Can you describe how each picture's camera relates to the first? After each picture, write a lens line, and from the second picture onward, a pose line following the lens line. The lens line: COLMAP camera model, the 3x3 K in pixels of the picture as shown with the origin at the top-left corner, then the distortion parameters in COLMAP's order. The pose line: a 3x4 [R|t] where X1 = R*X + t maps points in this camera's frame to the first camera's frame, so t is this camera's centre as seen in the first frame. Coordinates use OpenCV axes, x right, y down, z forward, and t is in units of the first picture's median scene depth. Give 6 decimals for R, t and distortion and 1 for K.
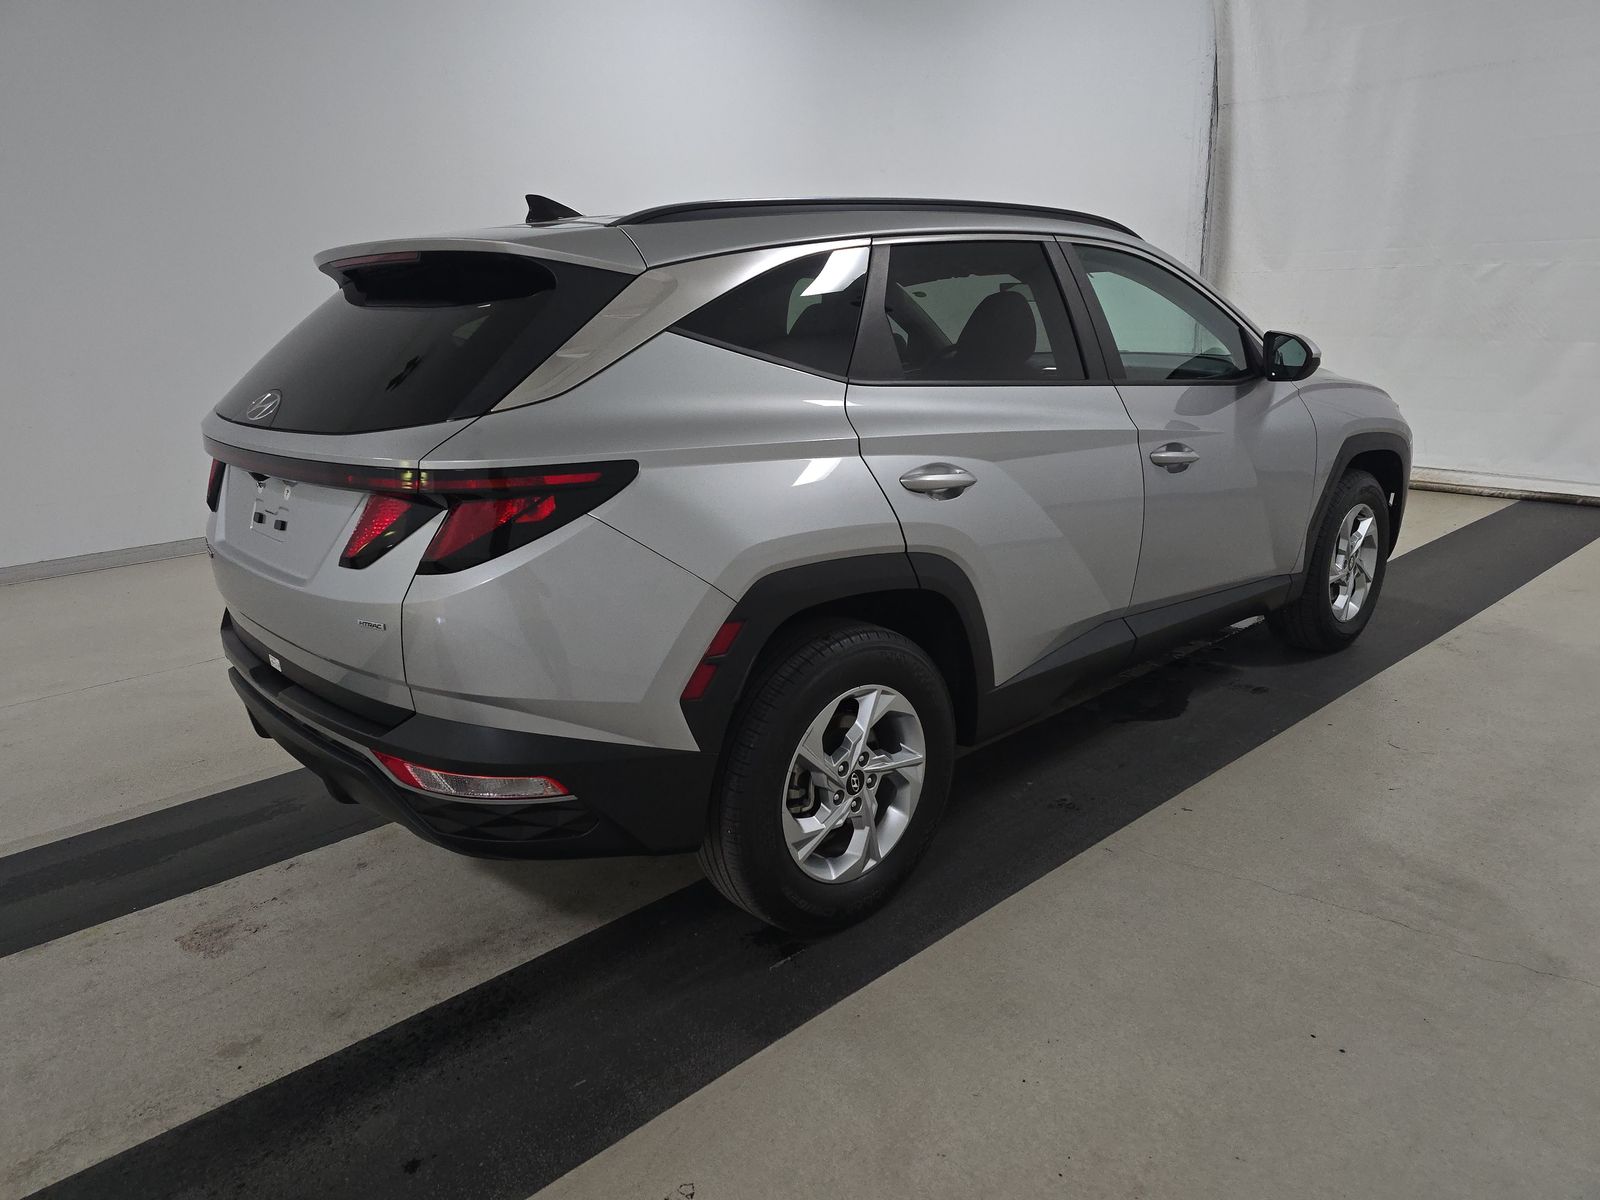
lens RADIAL K [[1102.5, 0, 800.0], [0, 1102.5, 600.0], [0, 0, 1]] dist [0.012995, -0.002164]
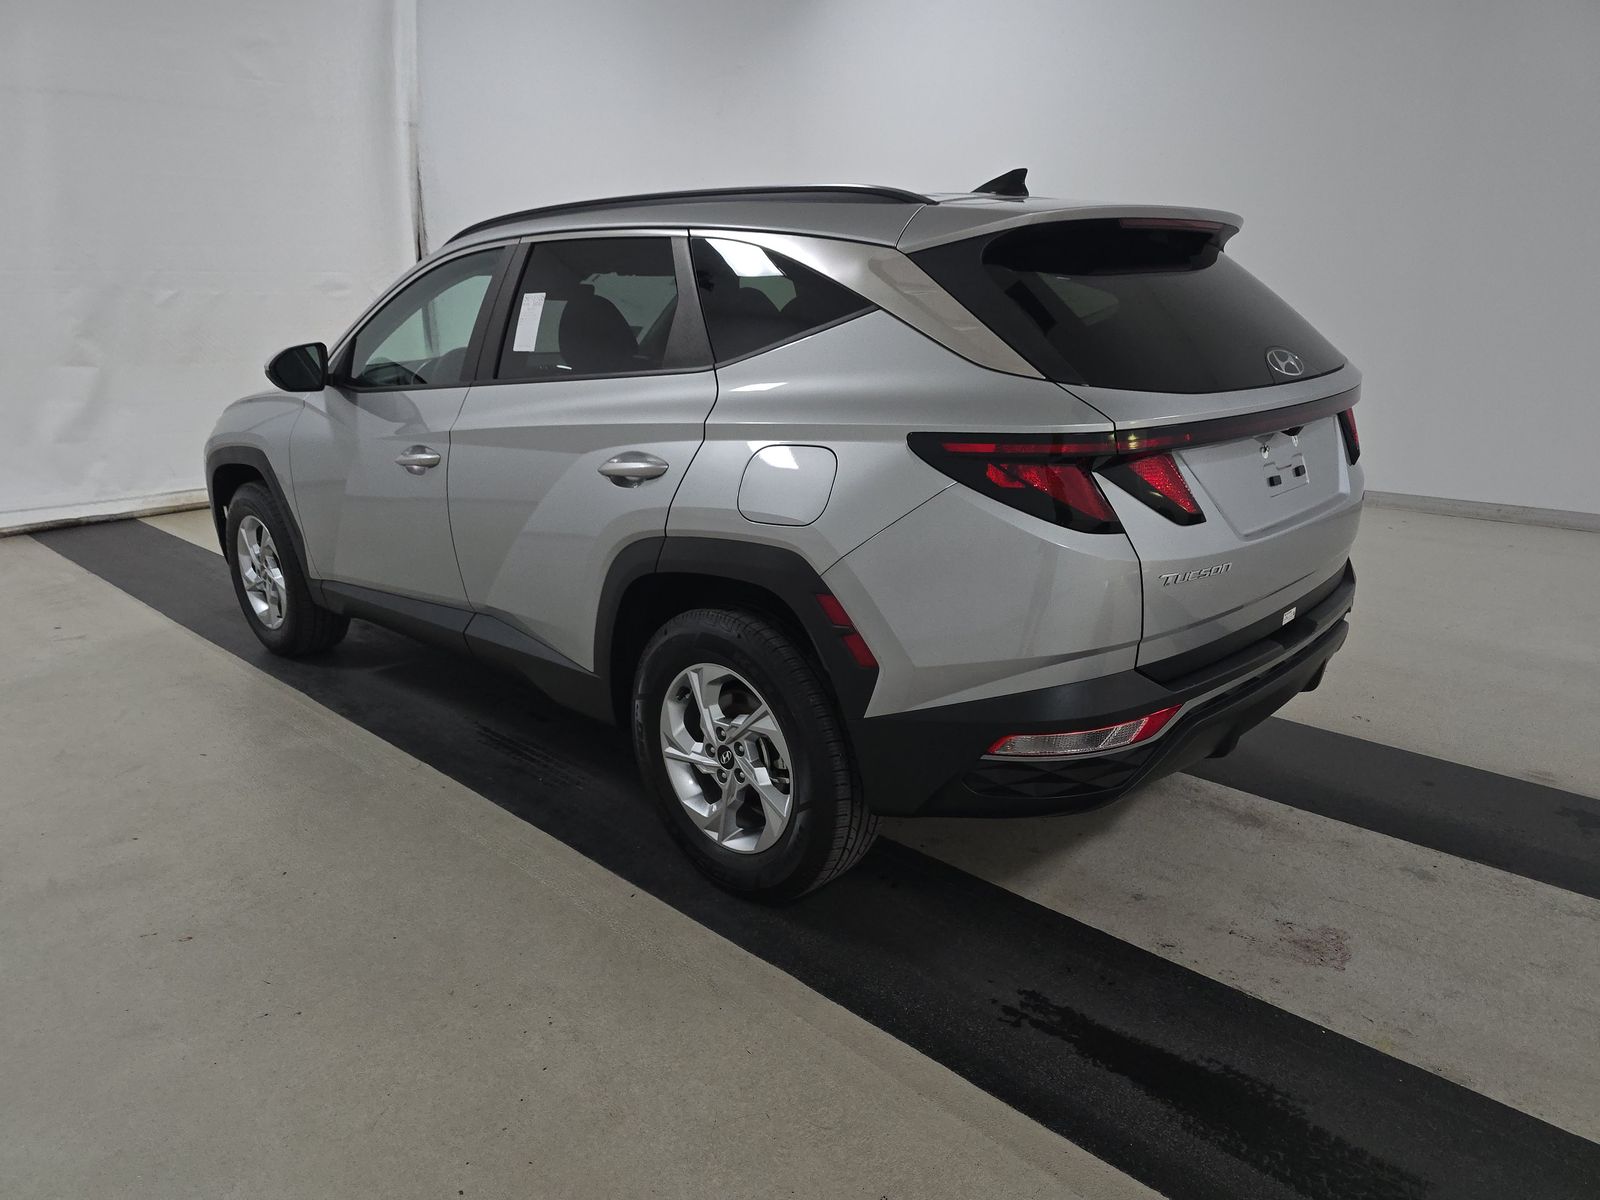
lens RADIAL K [[1076.2, 0, 835.5], [0, 1076.2, 599.3], [0, 0, 1]] dist [0.016039, -0.000718]
pose [[-0.103808, -0.236576, 0.966052, -1.322434], [0.281755, 0.924516, 0.256681, -0.312584], [-0.953854, 0.298836, -0.029316, 1.359963]]
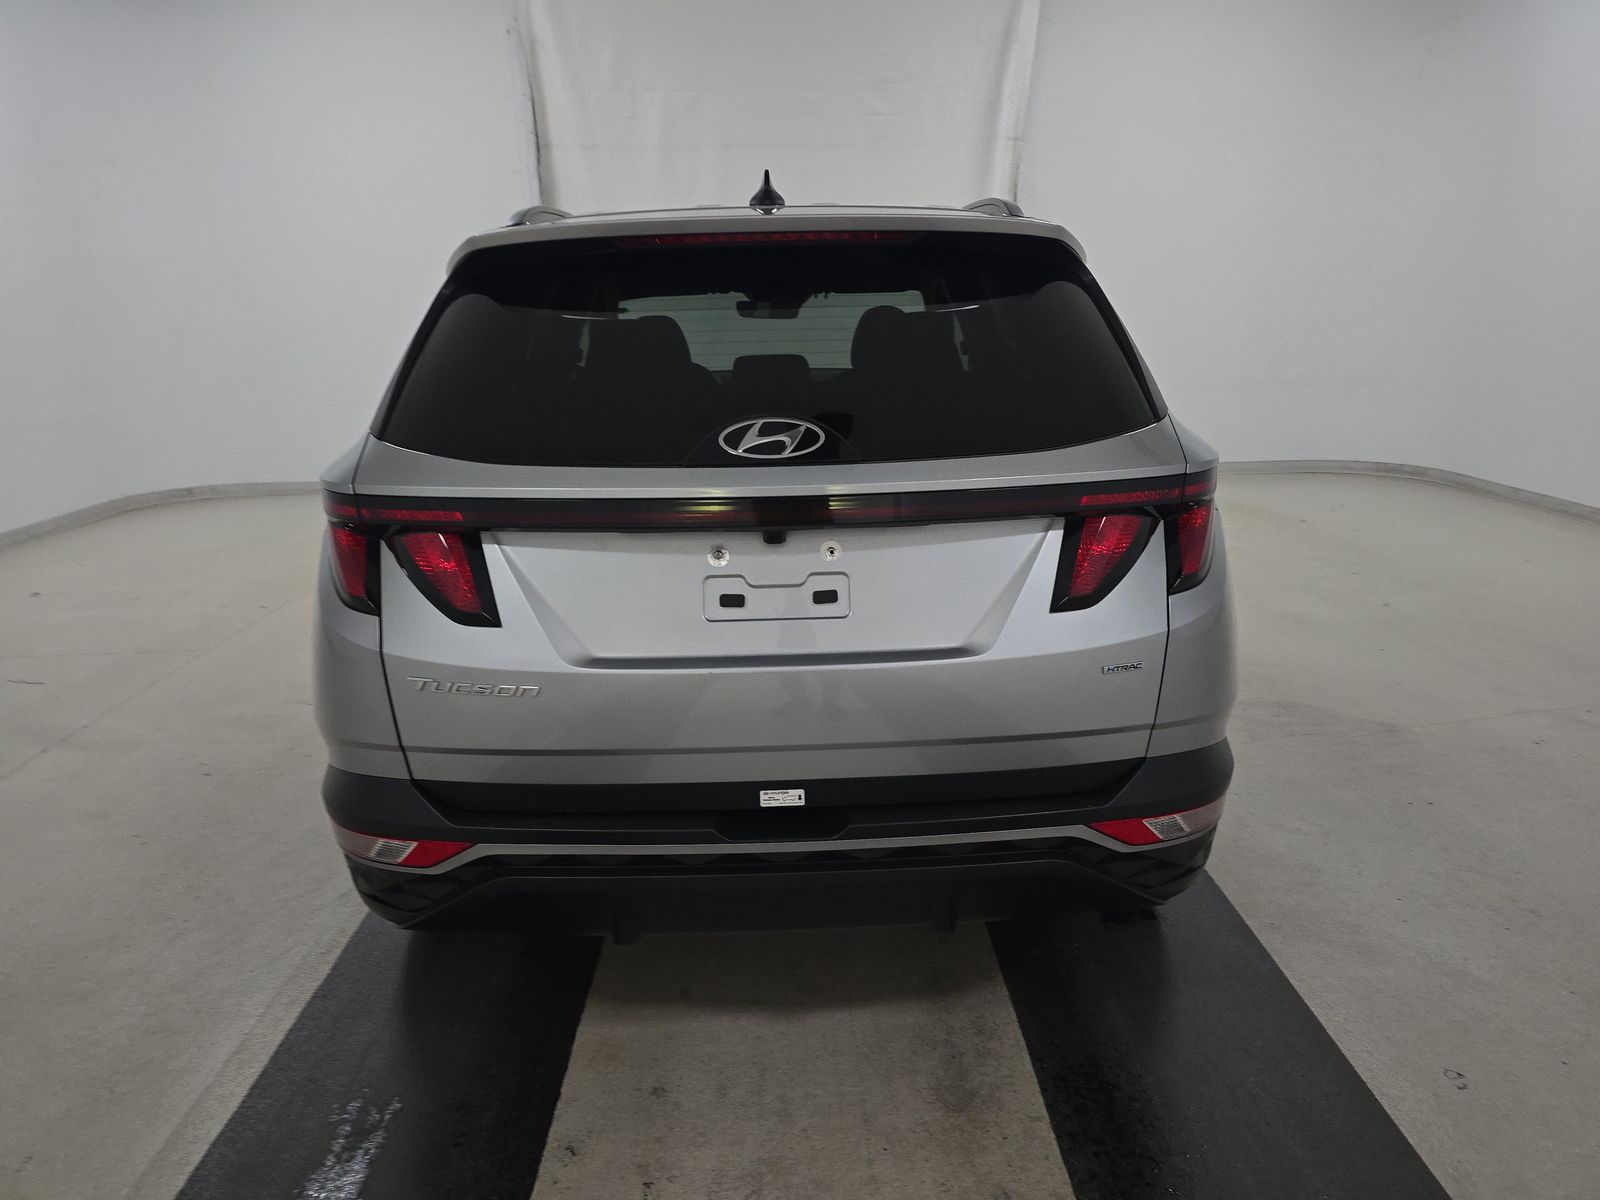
lens RADIAL K [[1102.5, 0, 800.0], [0, 1102.5, 600.0], [0, 0, 1]] dist [0.012995, -0.002164]
pose [[0.637804, -0.171511, 0.750859, -0.931255], [0.196829, 0.978815, 0.056388, -0.099621], [-0.744624, 0.111826, 0.658050, 0.499448]]
